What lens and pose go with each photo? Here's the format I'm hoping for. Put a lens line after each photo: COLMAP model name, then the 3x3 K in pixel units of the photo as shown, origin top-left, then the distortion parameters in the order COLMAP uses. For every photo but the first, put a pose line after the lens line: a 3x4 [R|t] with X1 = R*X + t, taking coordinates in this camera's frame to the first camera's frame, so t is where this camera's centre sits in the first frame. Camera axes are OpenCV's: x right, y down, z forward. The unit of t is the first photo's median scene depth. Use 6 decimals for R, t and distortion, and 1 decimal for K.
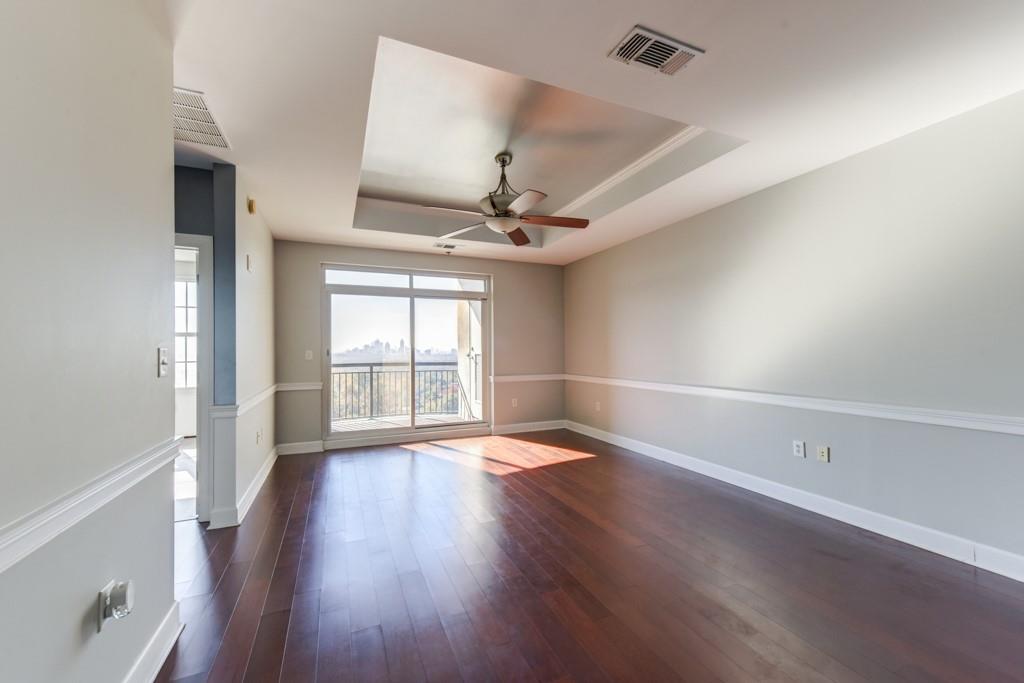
lens RADIAL K [[404.6, 0, 507.9], [0, 404.6, 337.1], [0, 0, 1]] dist [0.017114, -0.000010]
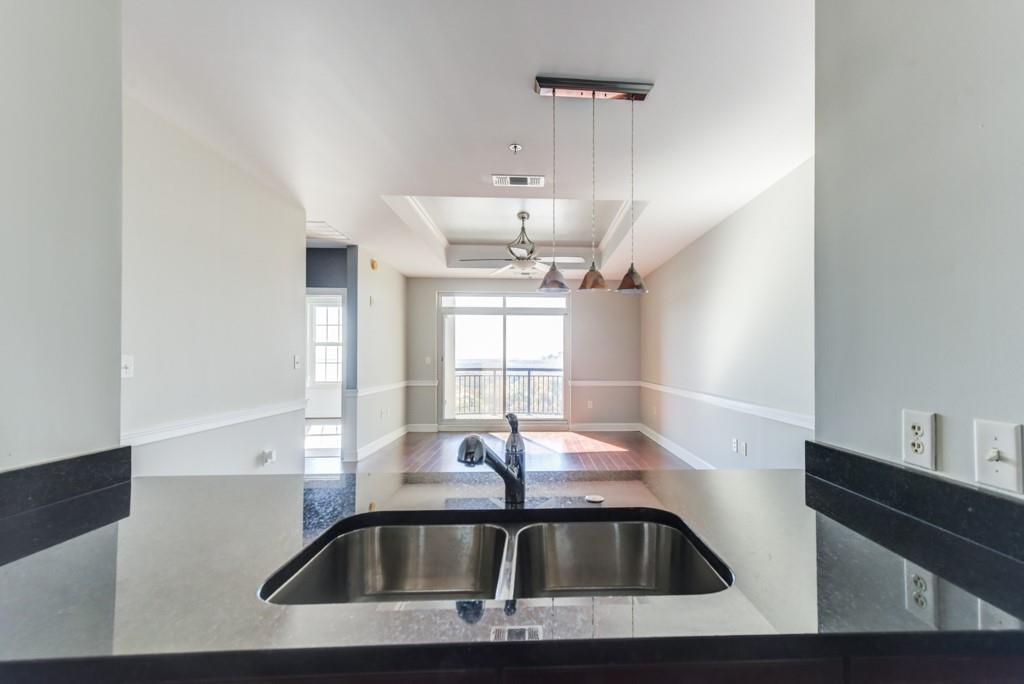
lens RADIAL K [[404.6, 0, 517.9], [0, 404.6, 347.2], [0, 0, 1]] dist [0.017114, -0.000010]
pose [[0.933707, 0.001412, -0.358037, 0.253431], [0.000999, 0.999978, 0.006548, -0.007873], [0.358038, -0.006472, 0.933685, -0.144359]]
